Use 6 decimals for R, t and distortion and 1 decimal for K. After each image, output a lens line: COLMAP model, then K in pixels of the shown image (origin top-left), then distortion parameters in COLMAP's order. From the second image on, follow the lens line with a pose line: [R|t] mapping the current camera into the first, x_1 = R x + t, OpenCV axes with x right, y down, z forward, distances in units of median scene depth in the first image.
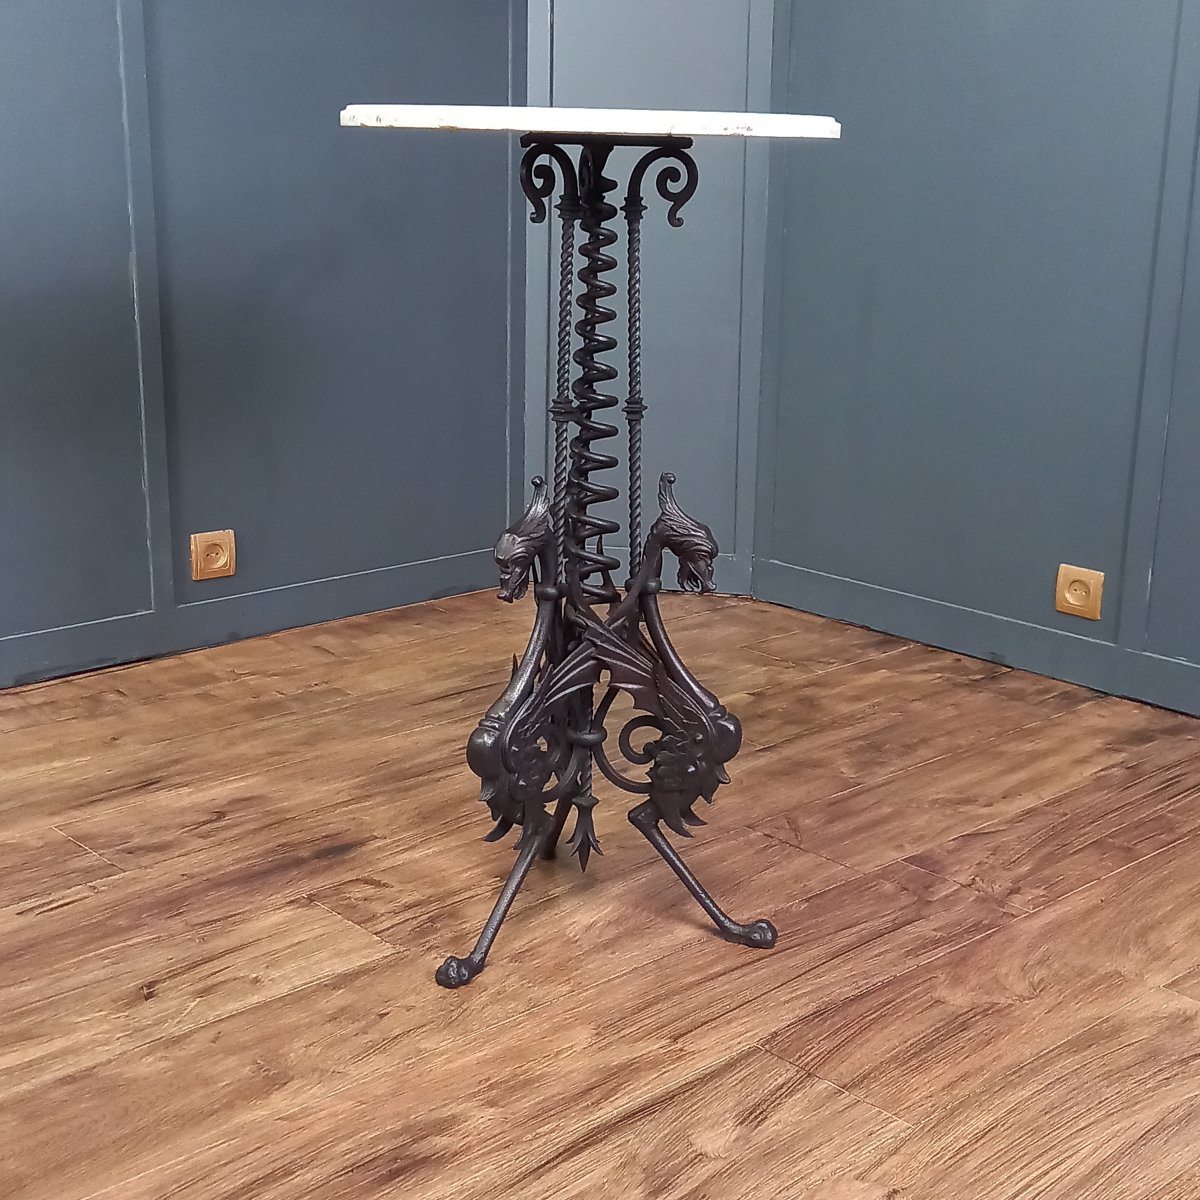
lens RADIAL K [[1731.7, 0, 600.0], [0, 1731.7, 600.0], [0, 0, 1]] dist [0.078963, -0.008967]
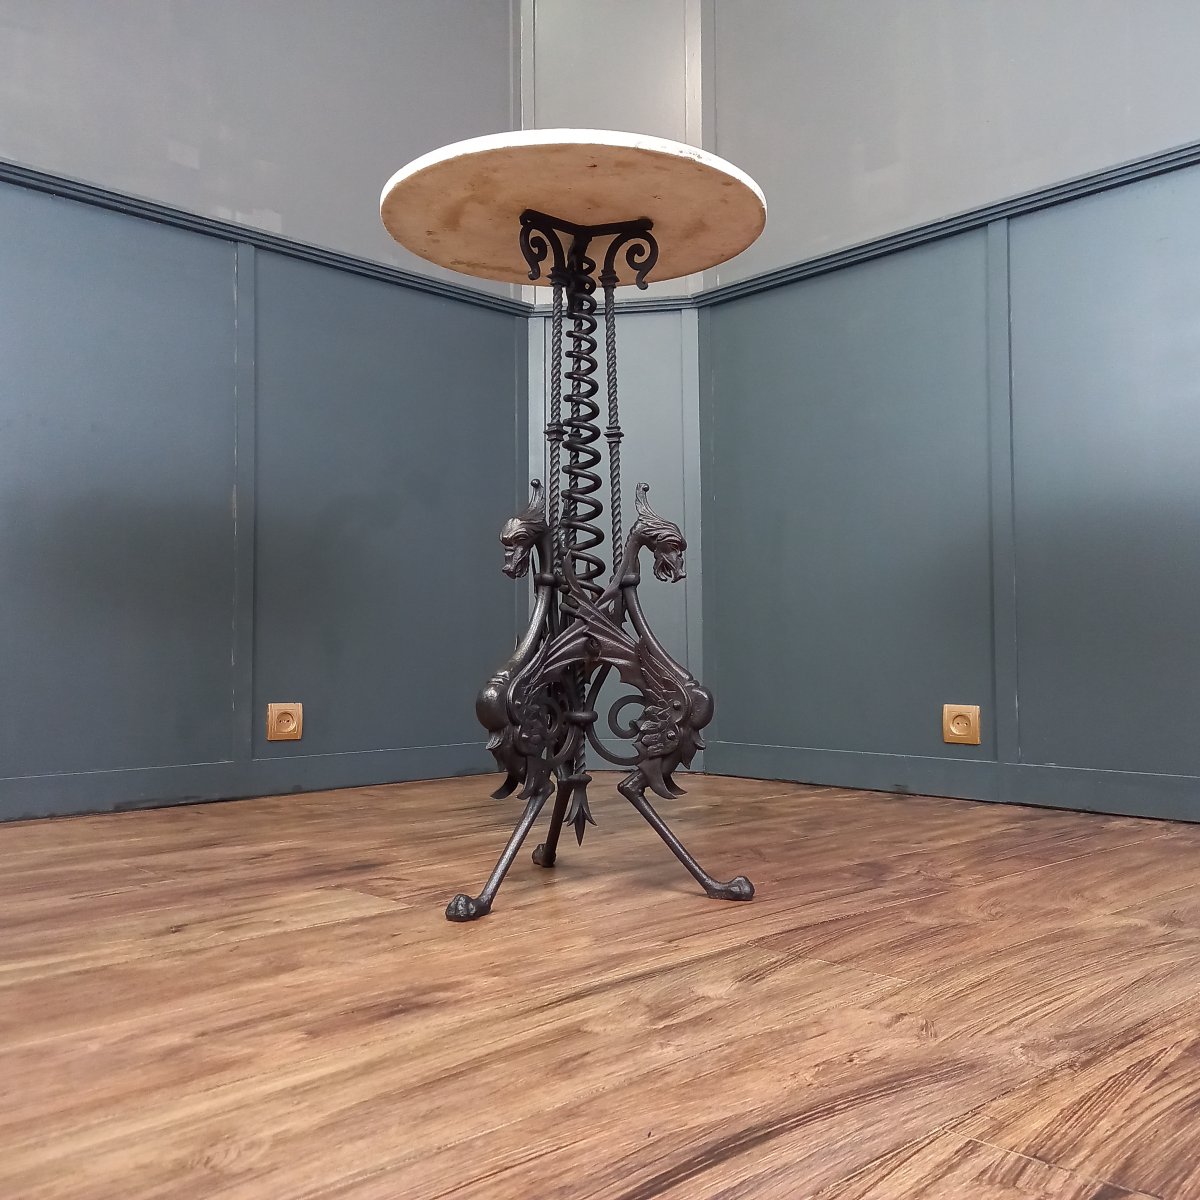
lens RADIAL K [[1162.2, 0, 600.0], [0, 1162.2, 600.0], [0, 0, 1]] dist [0.053904, -0.001297]
pose [[0.999614, -0.020045, 0.019250, -0.007818], [0.024950, 0.952384, -0.303878, 0.237939], [-0.012242, 0.304241, 0.952516, 0.228844]]
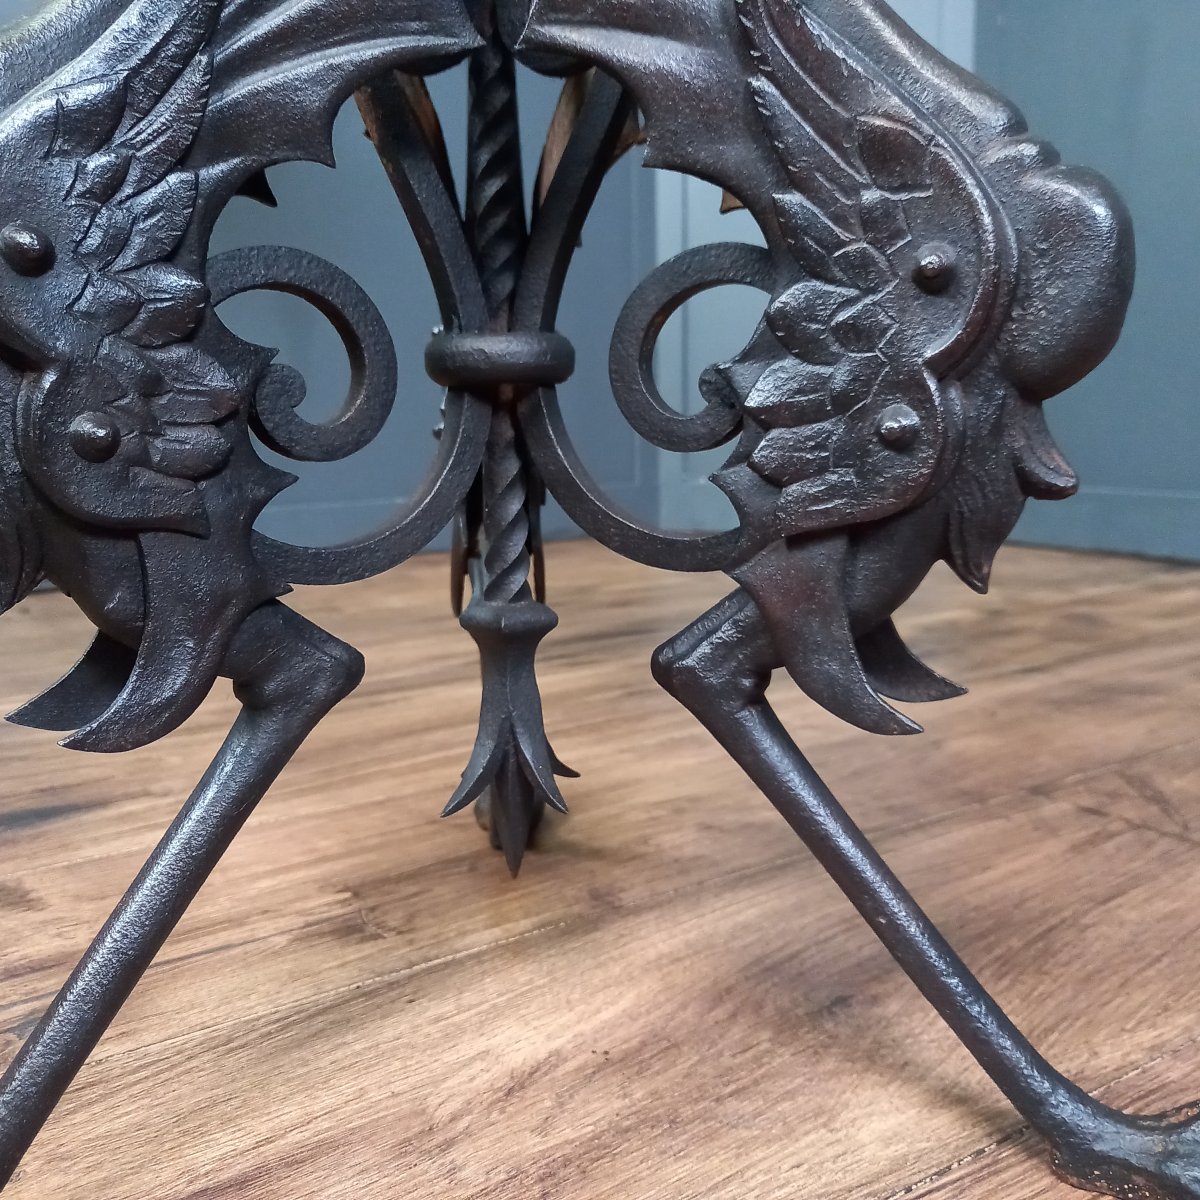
lens RADIAL K [[1191.0, 0, 601.2], [0, 1191.0, 618.7], [0, 0, 1]] dist [0.026280, -0.002854]
pose [[0.985424, -0.009074, -0.169875, 0.038874], [-0.005026, 0.996588, -0.082387, 0.131721], [0.170042, 0.082040, 0.982016, 0.813074]]
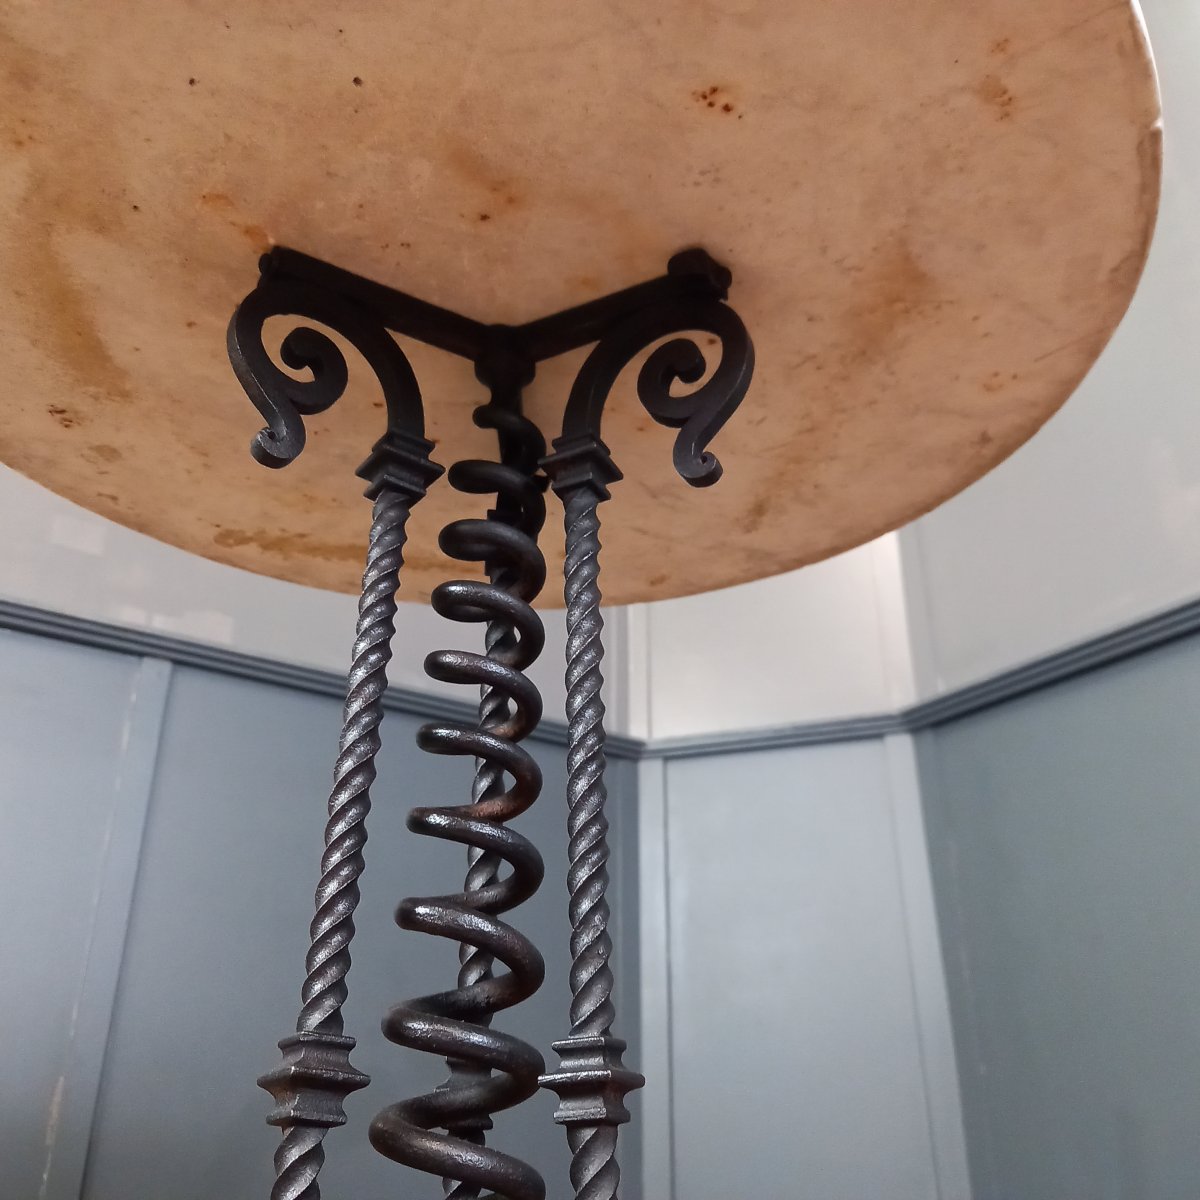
lens RADIAL K [[1191.0, 0, 601.2], [0, 1191.0, 618.7], [0, 0, 1]] dist [0.026280, -0.002854]
pose [[0.987891, -0.078950, -0.133562, 0.048201], [-0.025688, 0.765739, -0.642638, -0.042714], [0.153009, 0.638287, 0.754439, 0.761392]]
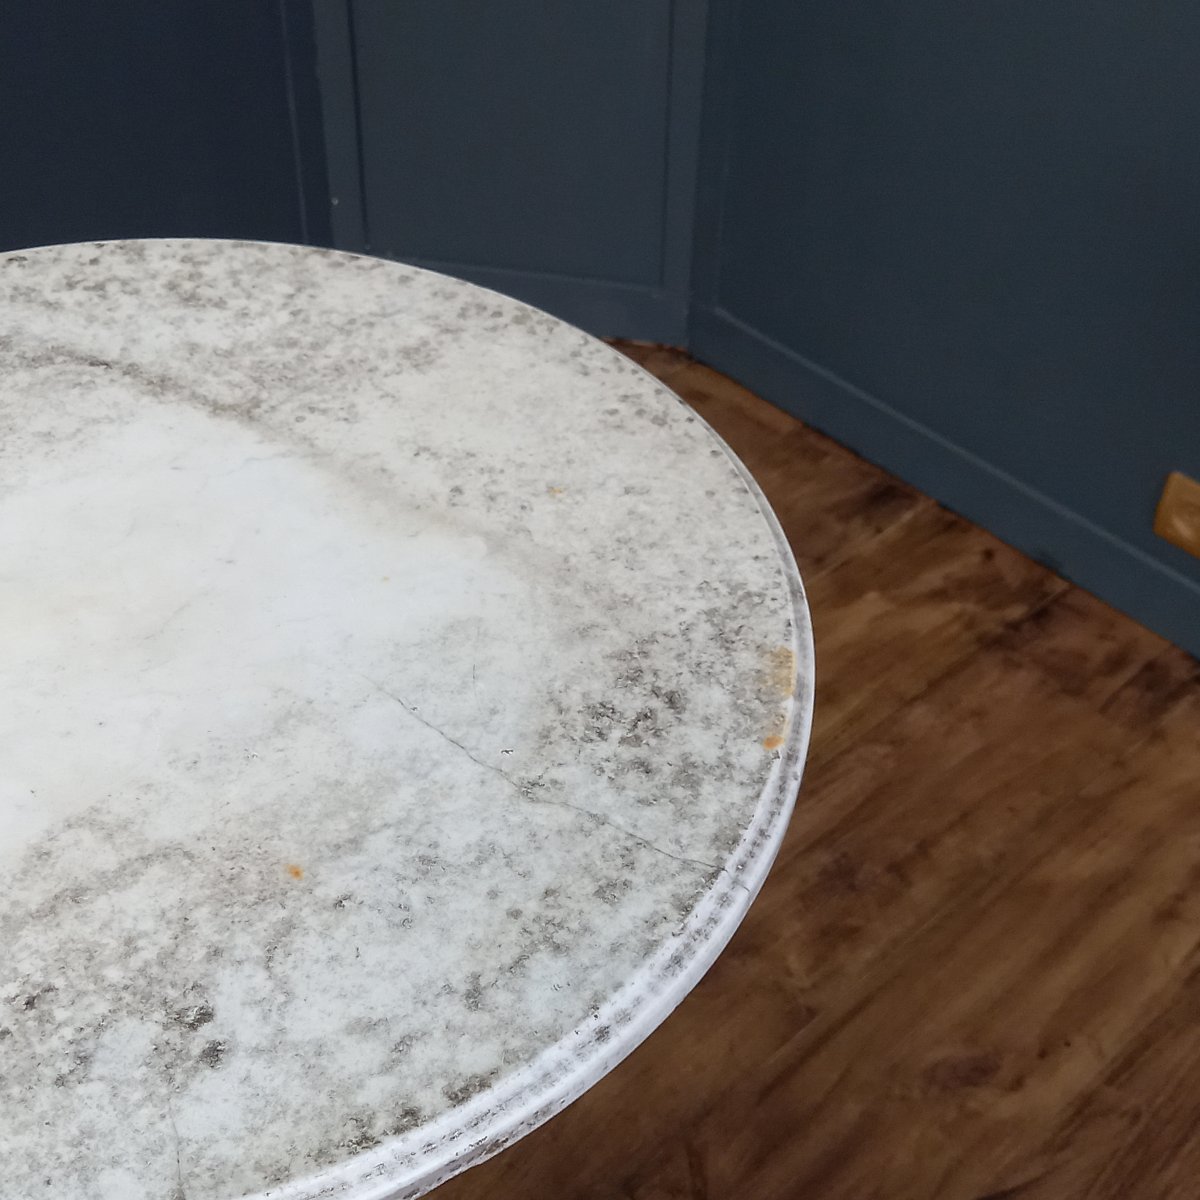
lens RADIAL K [[1766.1, 0, 600.0], [0, 1766.1, 600.0], [0, 0, 1]] dist [0.089417, -0.035673]
pose [[0.999942, -0.002916, 0.010343, 0.082050], [-0.002291, 0.882518, 0.470273, -0.405566], [-0.010499, -0.470269, 0.882460, 0.626978]]
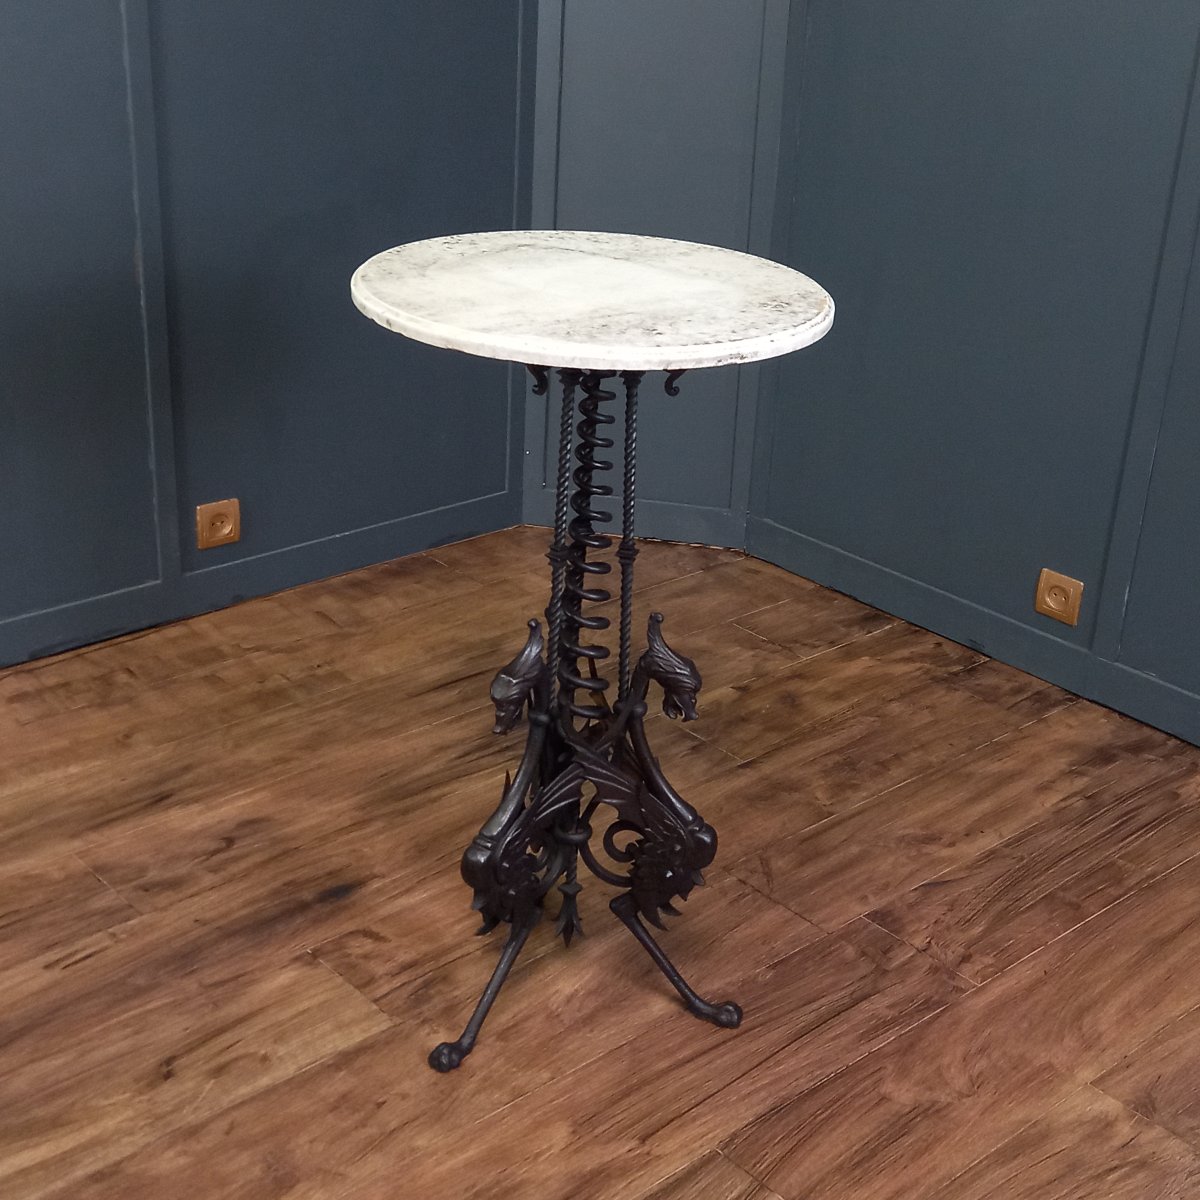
lens RADIAL K [[1766.1, 0, 600.0], [0, 1766.1, 600.0], [0, 0, 1]] dist [0.089417, -0.035673]
pose [[0.999493, 0.031756, 0.002208, 0.001830], [-0.031704, 0.986824, 0.158660, -0.235349], [0.002860, -0.158650, 0.987331, -0.057444]]
